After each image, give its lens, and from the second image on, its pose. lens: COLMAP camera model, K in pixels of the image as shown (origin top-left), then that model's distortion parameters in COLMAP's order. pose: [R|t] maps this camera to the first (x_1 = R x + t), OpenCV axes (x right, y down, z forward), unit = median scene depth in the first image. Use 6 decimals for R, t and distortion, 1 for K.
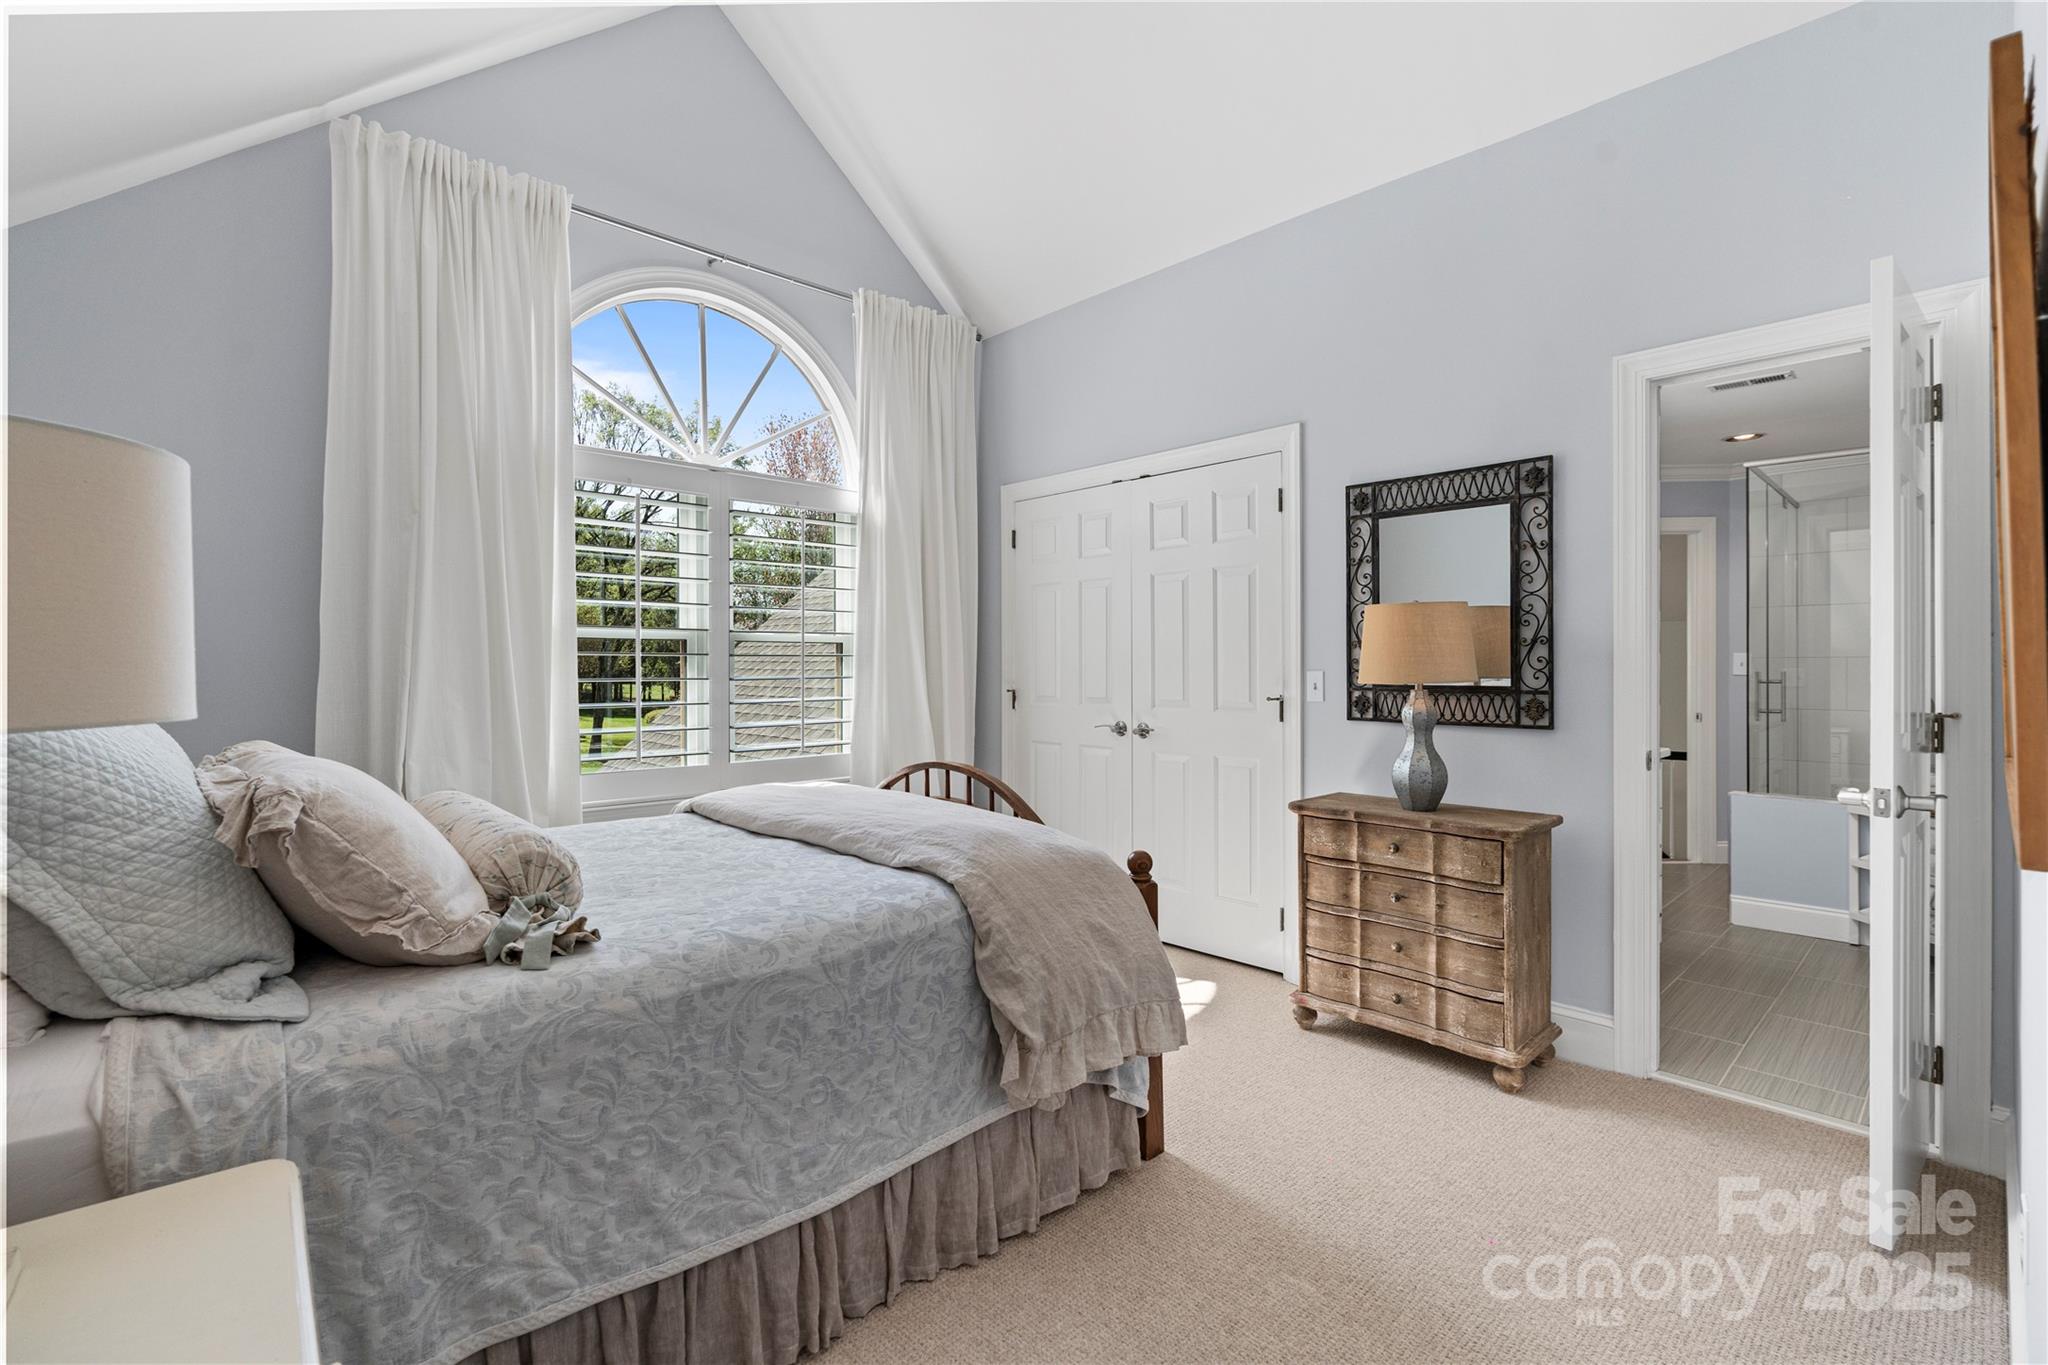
lens RADIAL K [[947.2, 0, 1021.0], [0, 947.2, 674.1], [0, 0, 1]] dist [-0.001736, -0.000300]
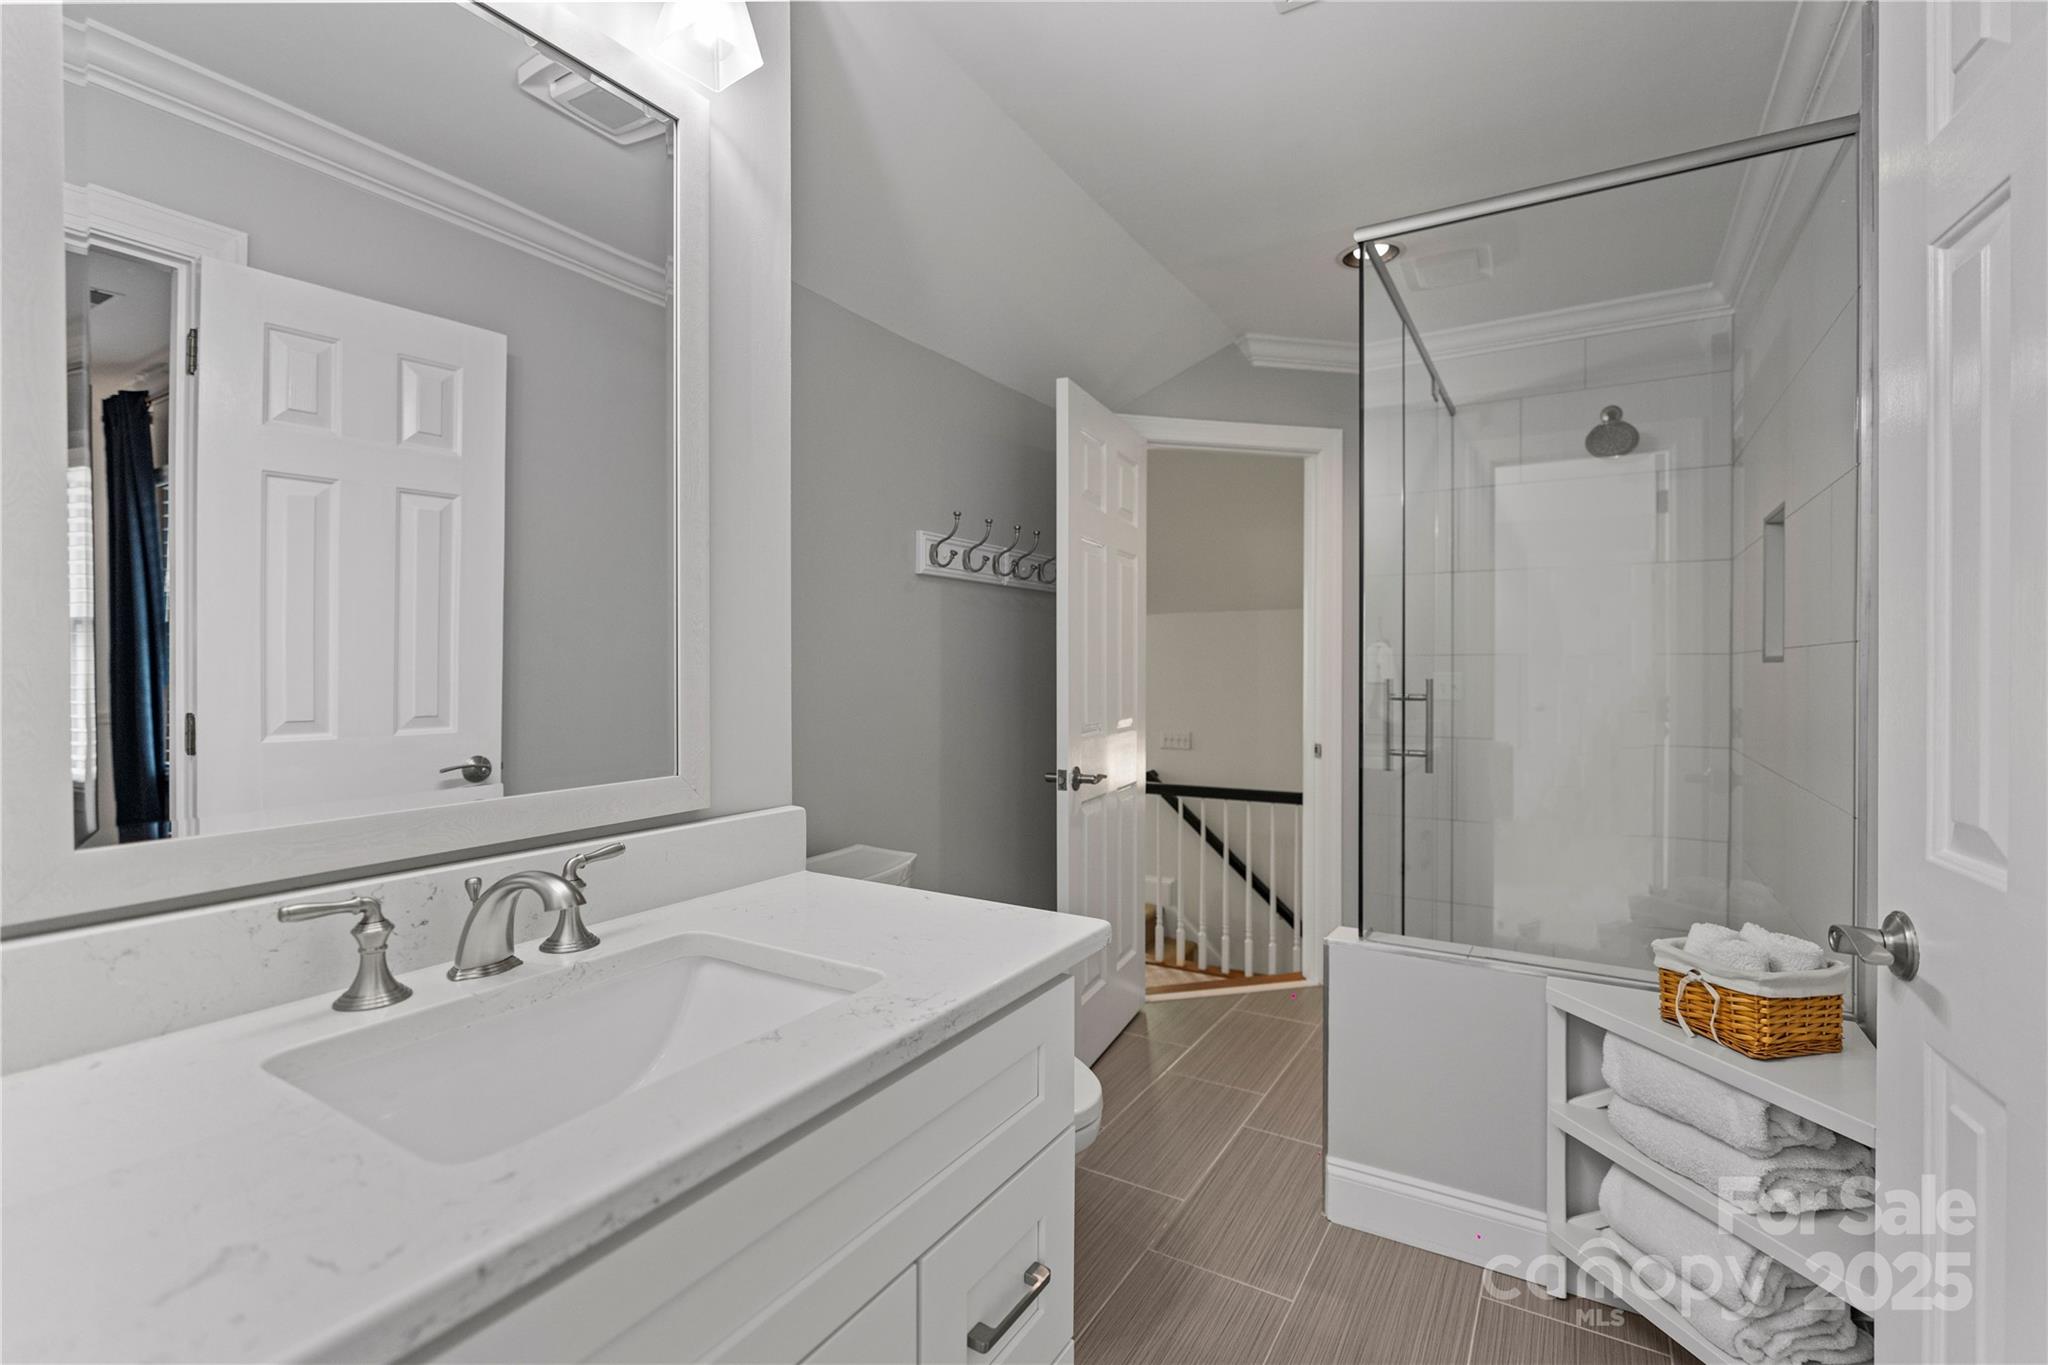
lens RADIAL K [[933.6, 0, 1024.0], [0, 933.6, 682.5], [0, 0, 1]] dist [-0.001927, -0.000091]
pose [[0.965417, 0.003627, 0.260685, 0.451705], [-0.006403, 0.999931, 0.009803, -0.003967], [-0.260632, -0.011133, 0.965374, 0.556512]]
